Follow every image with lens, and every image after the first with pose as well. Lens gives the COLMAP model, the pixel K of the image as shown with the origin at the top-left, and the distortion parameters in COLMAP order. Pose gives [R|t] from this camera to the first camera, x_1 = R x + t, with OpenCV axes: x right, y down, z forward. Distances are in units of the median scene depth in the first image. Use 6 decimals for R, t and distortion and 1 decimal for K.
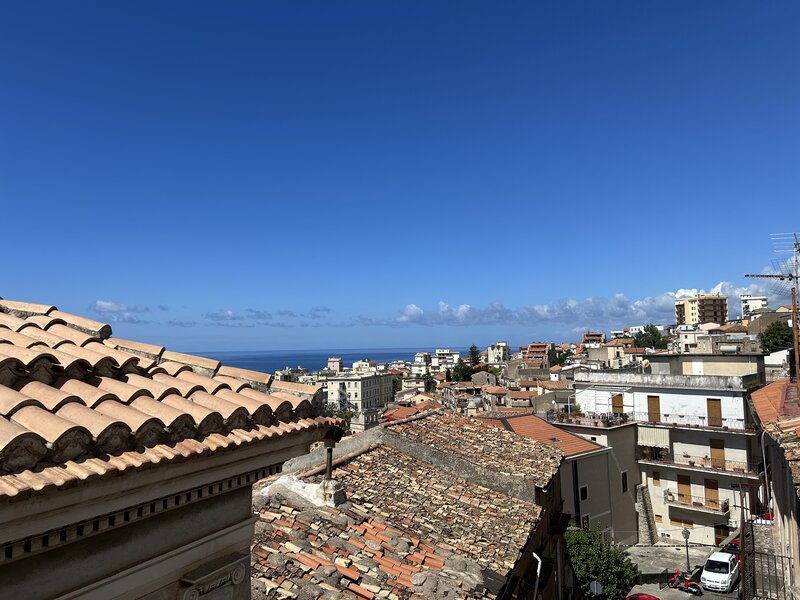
lens RADIAL K [[622.2, 0, 400.0], [0, 622.2, 300.0], [0, 0, 1]] dist [0.004793, 0.000303]
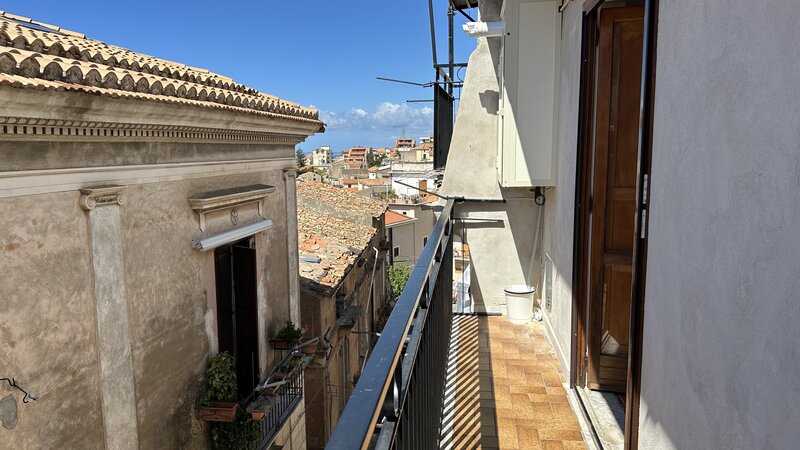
lens RADIAL K [[572.0, 0, 400.0], [0, 572.0, 225.0], [0, 0, 1]] dist [0.091510, -0.137345]
pose [[0.957230, -0.024314, 0.288304, -0.047239], [-0.033621, 0.980364, 0.194307, 0.011901], [-0.287367, -0.195690, 0.937617, -0.134962]]
